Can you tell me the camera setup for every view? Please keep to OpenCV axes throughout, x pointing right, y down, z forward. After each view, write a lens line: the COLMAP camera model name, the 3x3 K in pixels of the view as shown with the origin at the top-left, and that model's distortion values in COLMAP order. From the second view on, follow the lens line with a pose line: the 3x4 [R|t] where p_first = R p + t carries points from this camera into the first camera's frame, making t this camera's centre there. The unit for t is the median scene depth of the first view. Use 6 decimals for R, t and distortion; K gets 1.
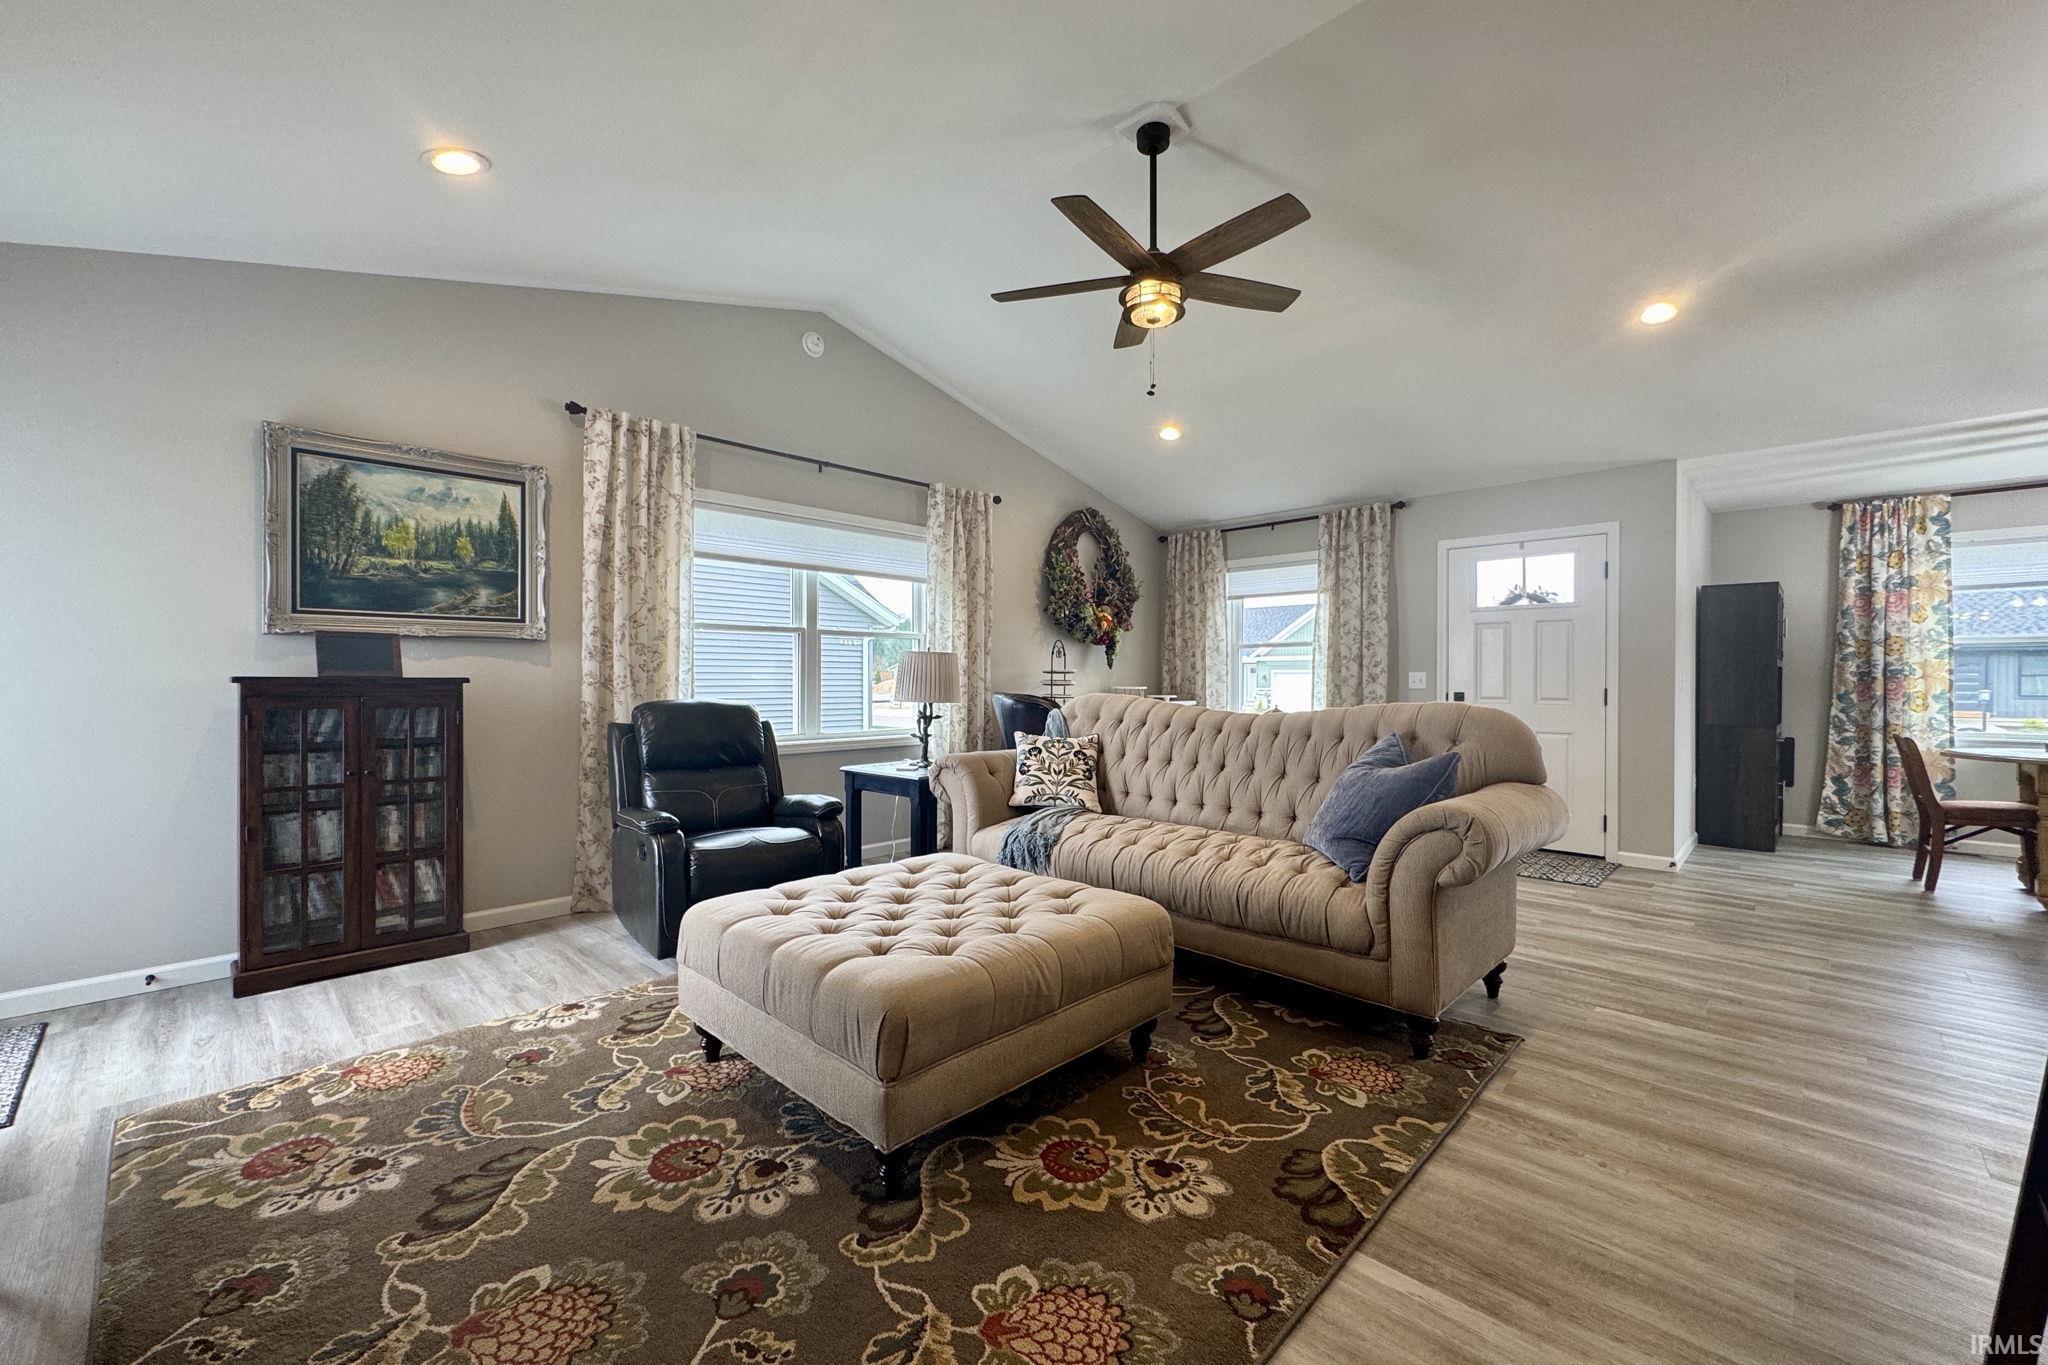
lens RADIAL K [[815.2, 0, 1025.7], [0, 815.2, 681.2], [0, 0, 1]] dist [-0.001049, 0.000446]
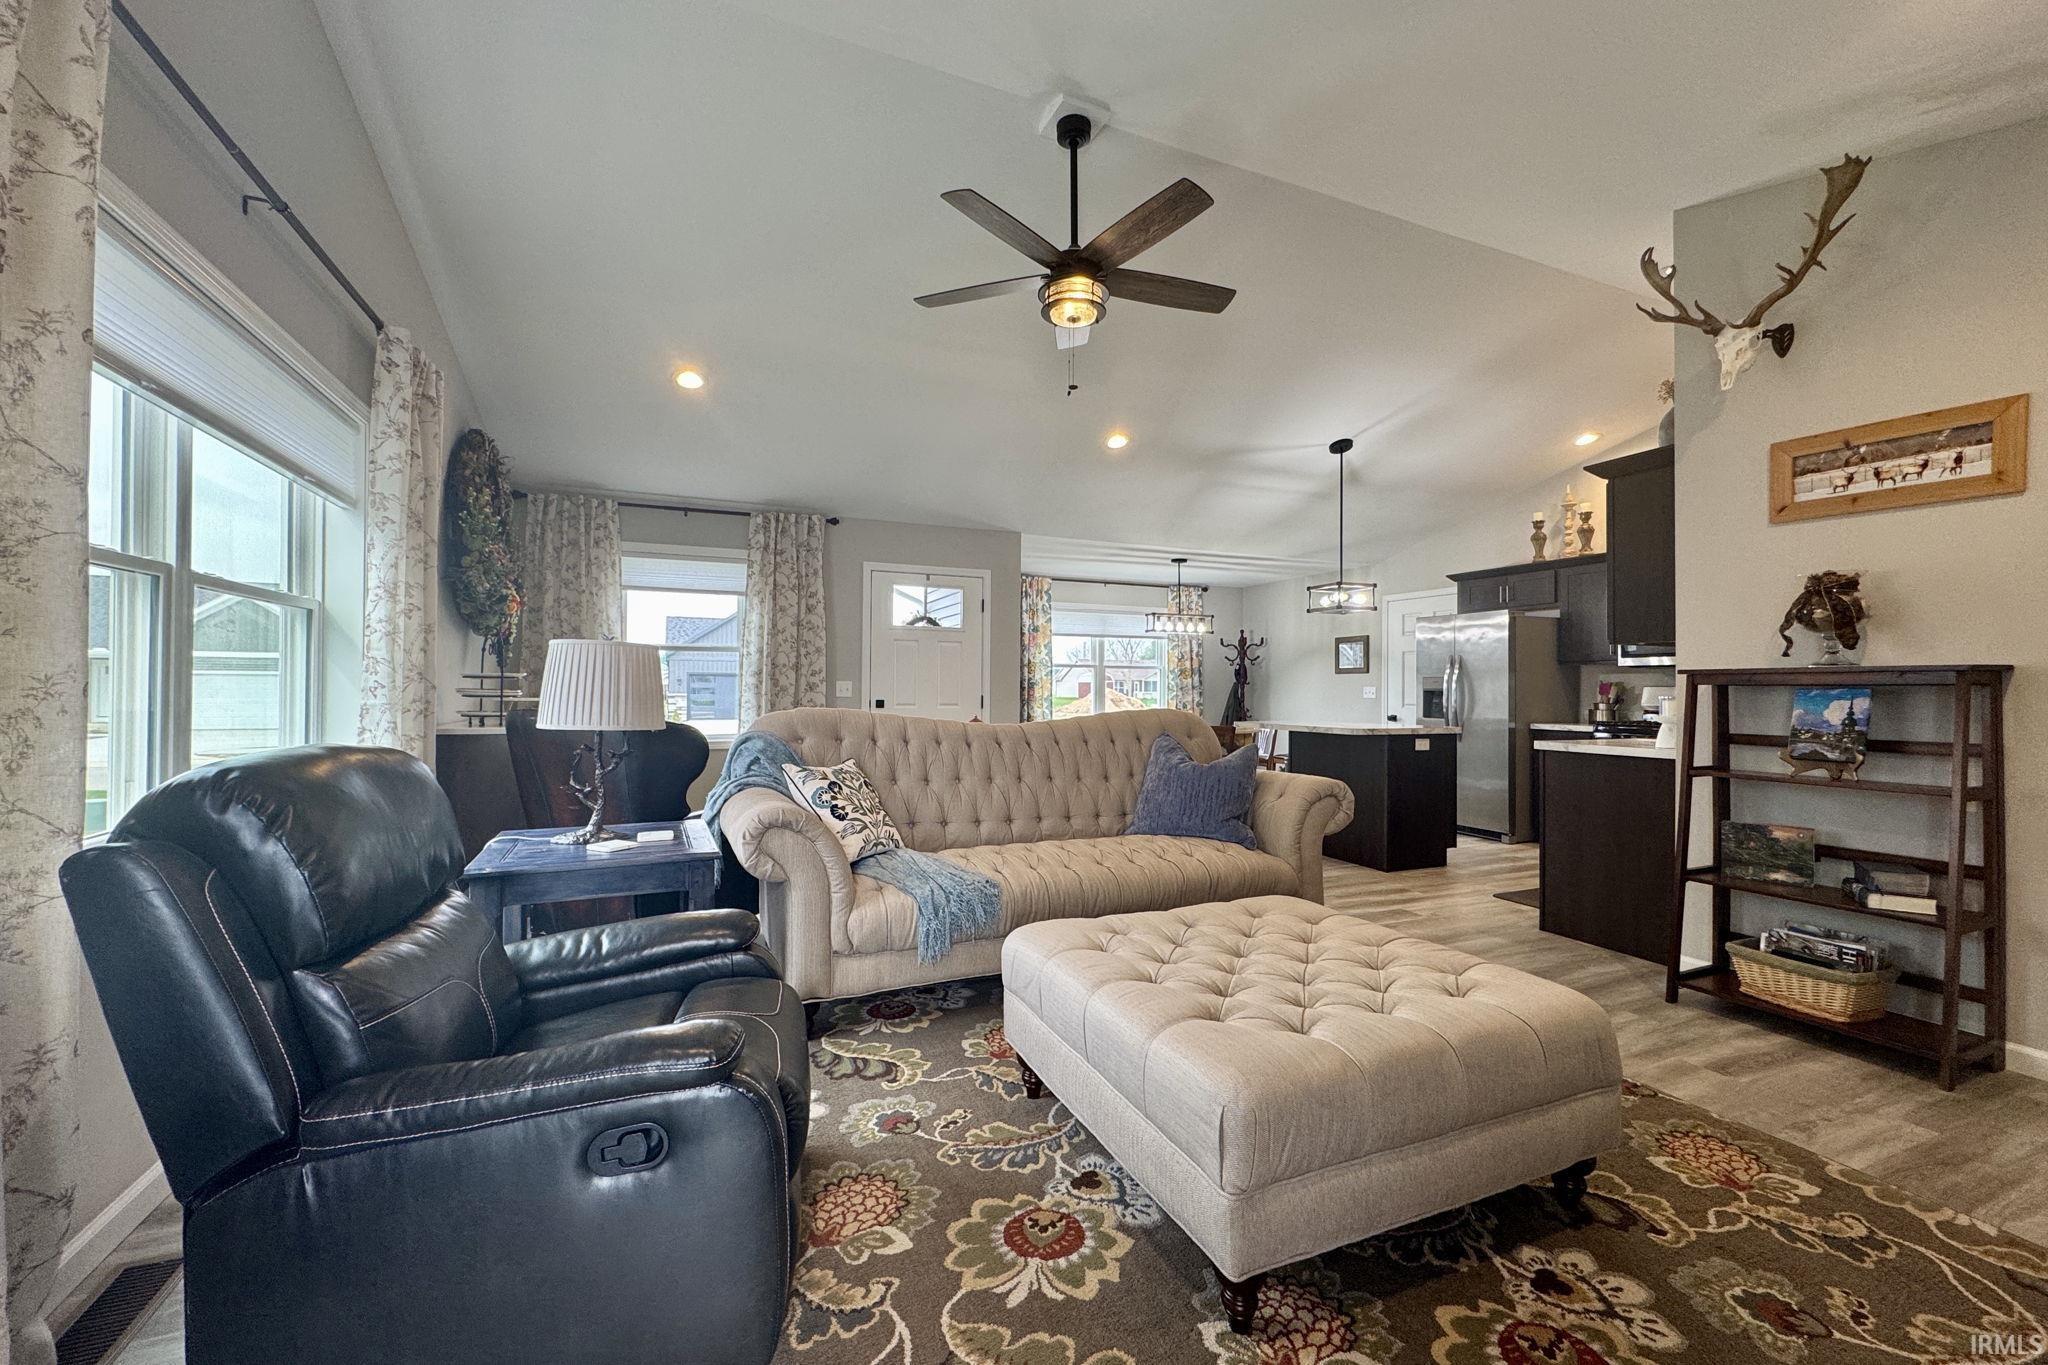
lens RADIAL K [[814.0, 0, 1027.0], [0, 814.0, 681.5], [0, 0, 1]] dist [-0.000808, 0.000447]
pose [[0.382745, 0.008327, 0.923817, -0.424272], [-0.002540, 0.999965, -0.007962, -0.003090], [-0.923851, 0.000701, 0.382753, 0.385694]]
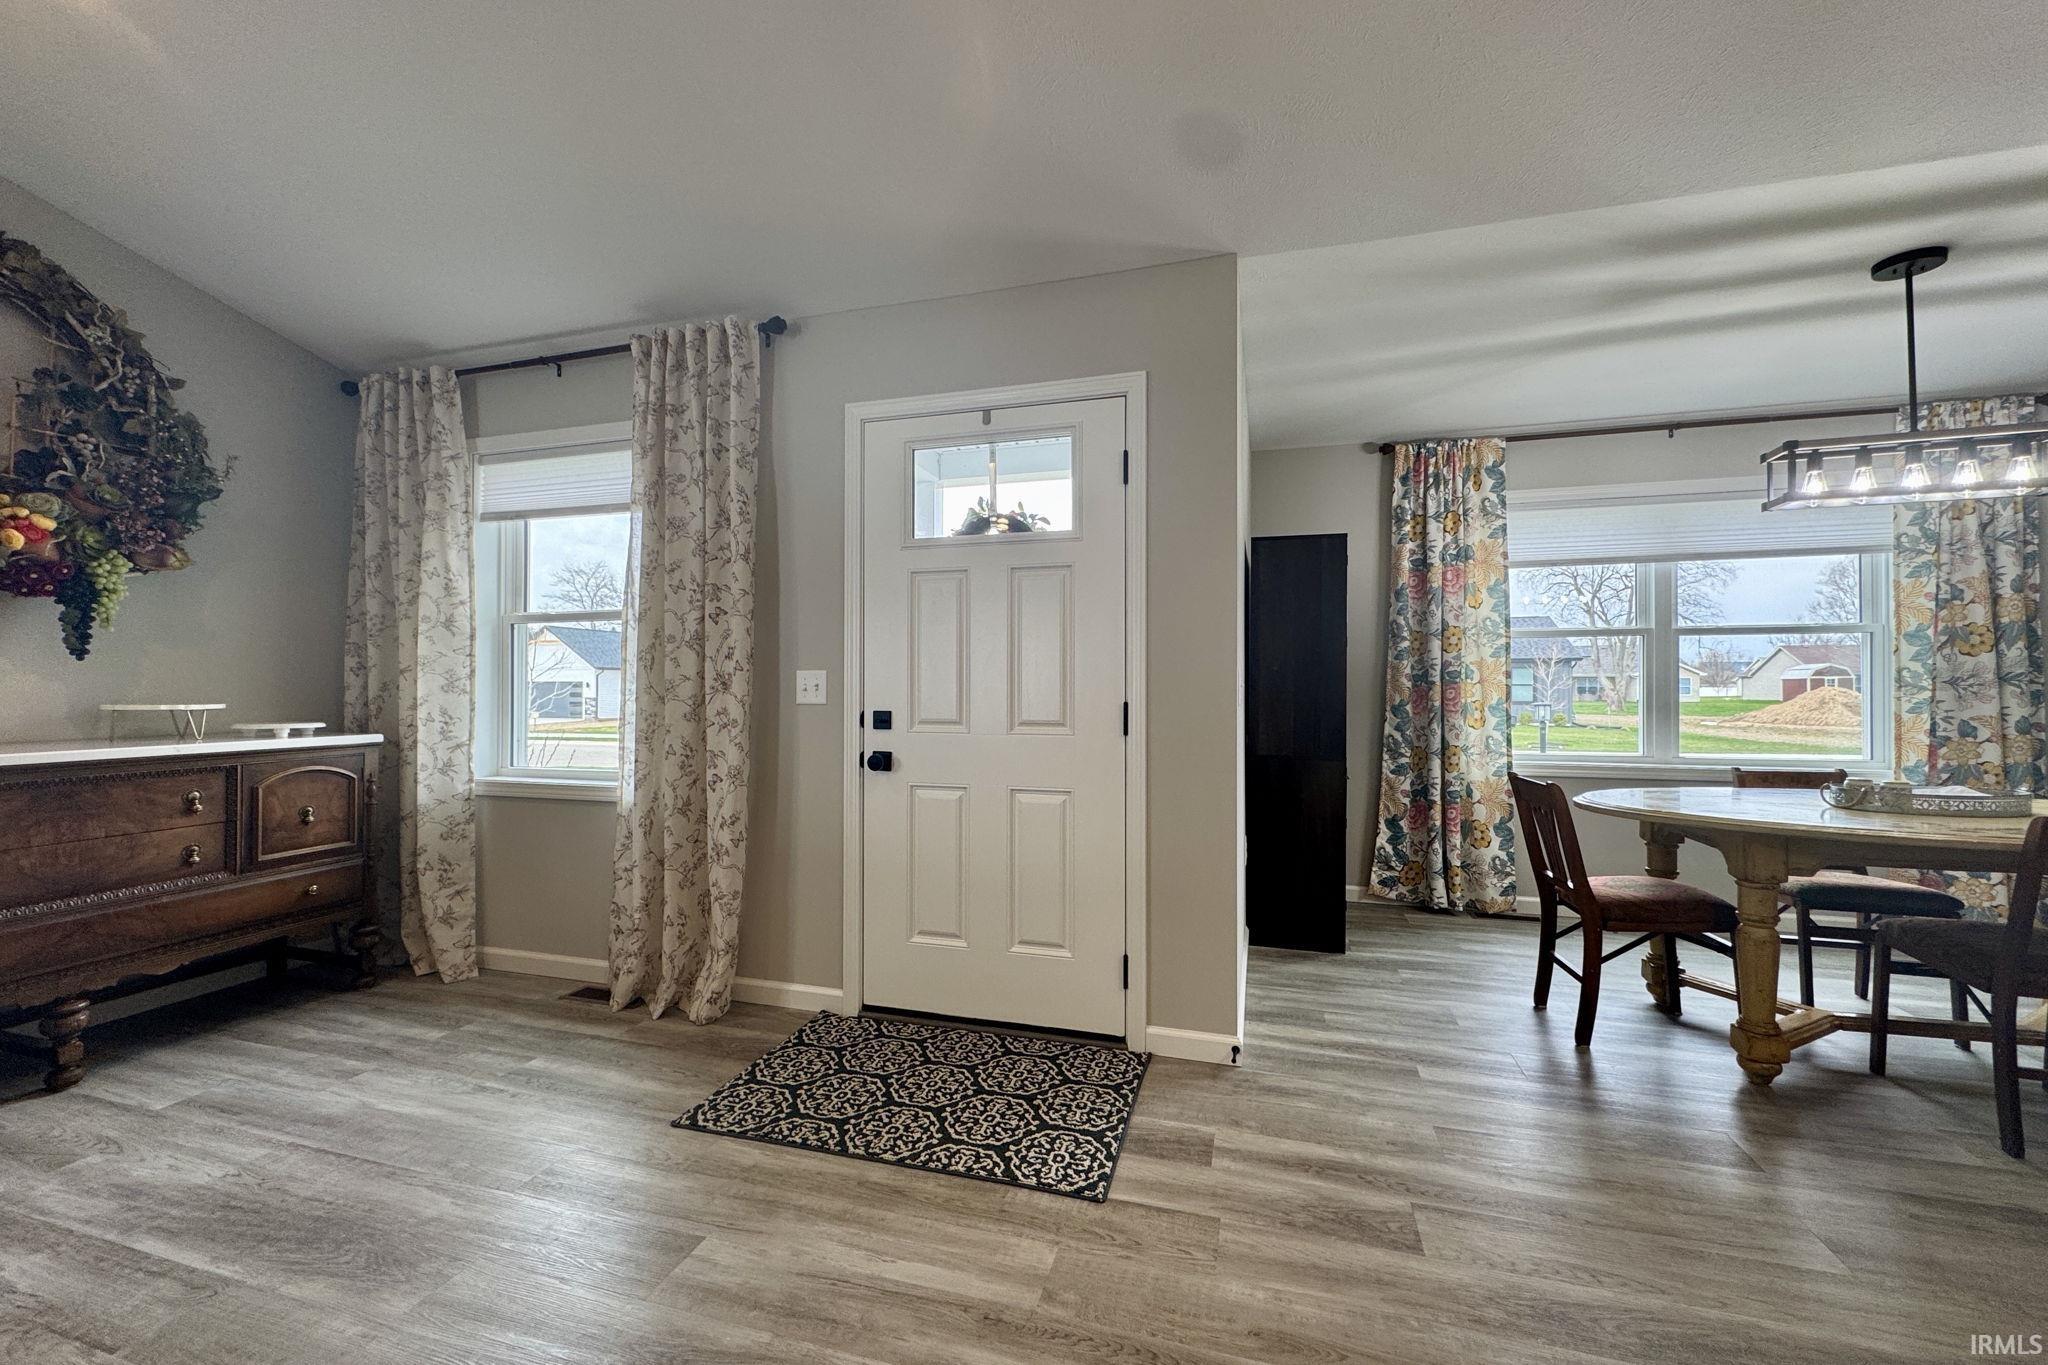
lens RADIAL K [[814.0, 0, 1027.0], [0, 814.0, 681.5], [0, 0, 1]] dist [-0.000808, 0.000447]
pose [[0.884717, 0.001862, 0.466125, 0.379966], [0.003206, 0.999944, -0.010079, 0.001057], [-0.466118, 0.010412, 0.884661, 0.522885]]
